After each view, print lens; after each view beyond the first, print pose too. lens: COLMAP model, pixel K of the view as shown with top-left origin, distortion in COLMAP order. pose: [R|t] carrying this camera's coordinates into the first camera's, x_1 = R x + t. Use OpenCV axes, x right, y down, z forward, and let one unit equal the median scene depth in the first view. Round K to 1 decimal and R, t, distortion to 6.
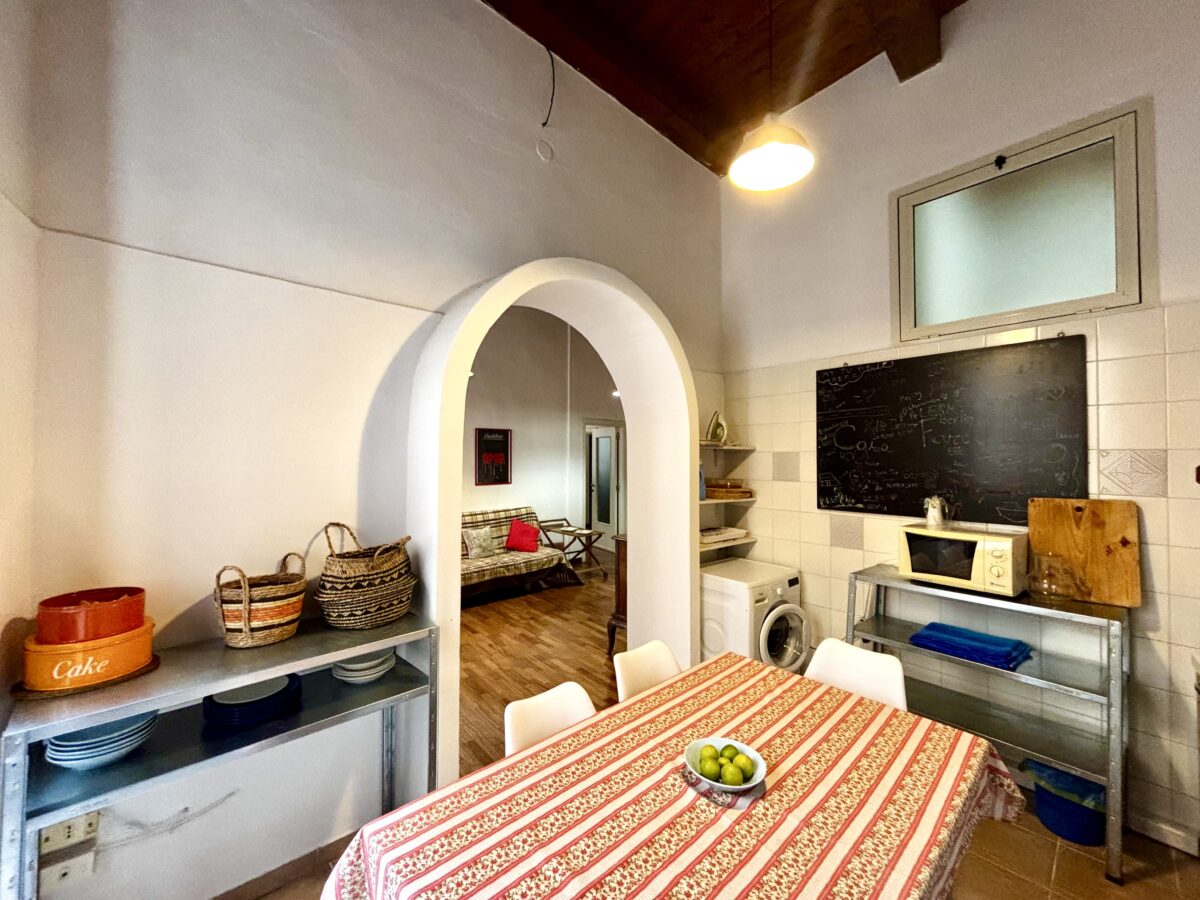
lens RADIAL K [[475.0, 0, 600.0], [0, 475.0, 450.0], [0, 0, 1]] dist [-0.038702, 0.008875]
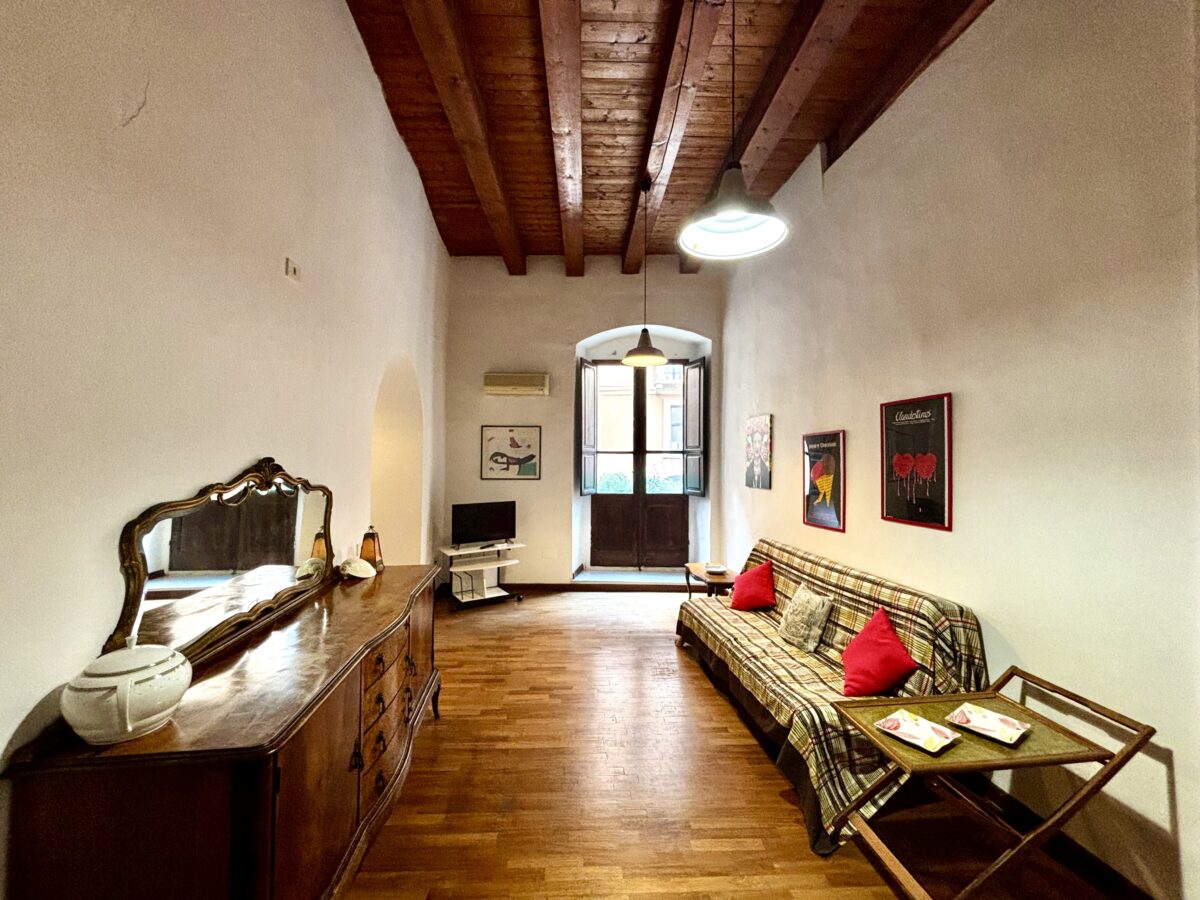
lens RADIAL K [[475.0, 0, 600.0], [0, 475.0, 450.0], [0, 0, 1]] dist [-0.038702, 0.008875]
pose [[-0.575881, -0.026069, -0.817118, 0.298766], [0.003484, 0.999404, -0.034340, 0.017007], [0.817526, -0.022622, -0.575447, 0.999386]]
